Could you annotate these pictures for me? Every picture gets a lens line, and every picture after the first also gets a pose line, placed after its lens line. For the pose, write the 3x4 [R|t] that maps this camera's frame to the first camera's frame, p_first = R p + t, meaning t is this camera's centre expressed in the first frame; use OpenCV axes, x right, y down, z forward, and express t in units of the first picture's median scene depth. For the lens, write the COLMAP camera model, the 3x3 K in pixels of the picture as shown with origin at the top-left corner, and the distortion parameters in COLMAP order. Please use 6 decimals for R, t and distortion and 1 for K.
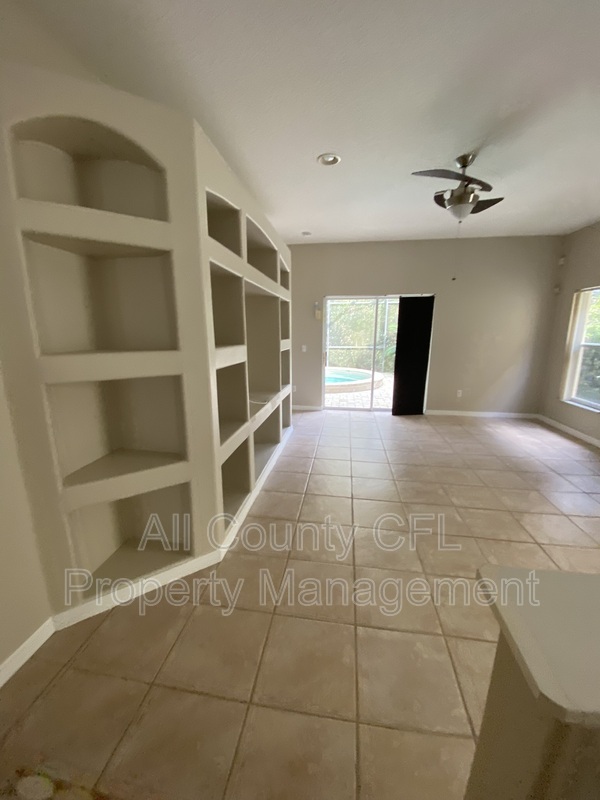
lens RADIAL K [[323.9, 0, 295.7], [0, 323.9, 399.7], [0, 0, 1]] dist [-0.001975, -0.001124]
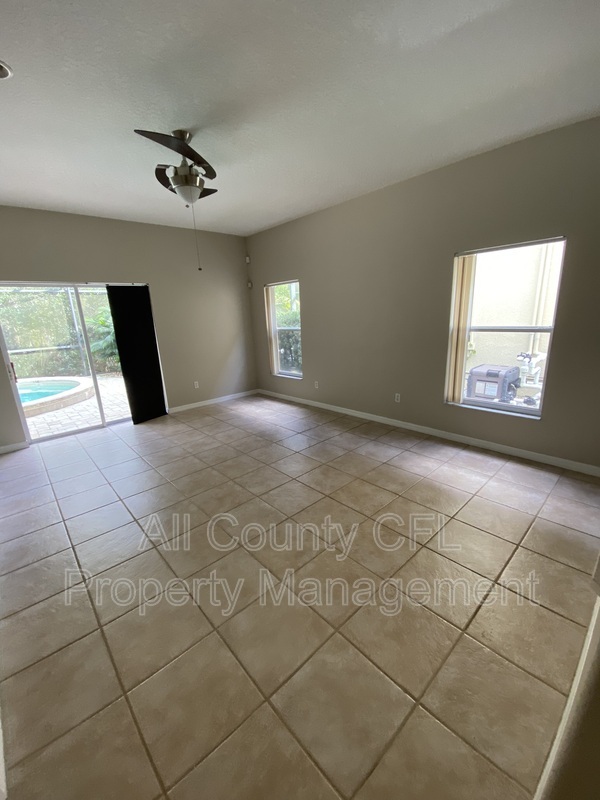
lens RADIAL K [[323.9, 0, 301.4], [0, 323.9, 398.8], [0, 0, 1]] dist [-0.001975, -0.001124]
pose [[0.622138, -0.225836, 0.749628, -0.068845], [0.207338, 0.970832, 0.120401, -0.037191], [-0.754954, 0.080520, 0.650816, 0.124616]]
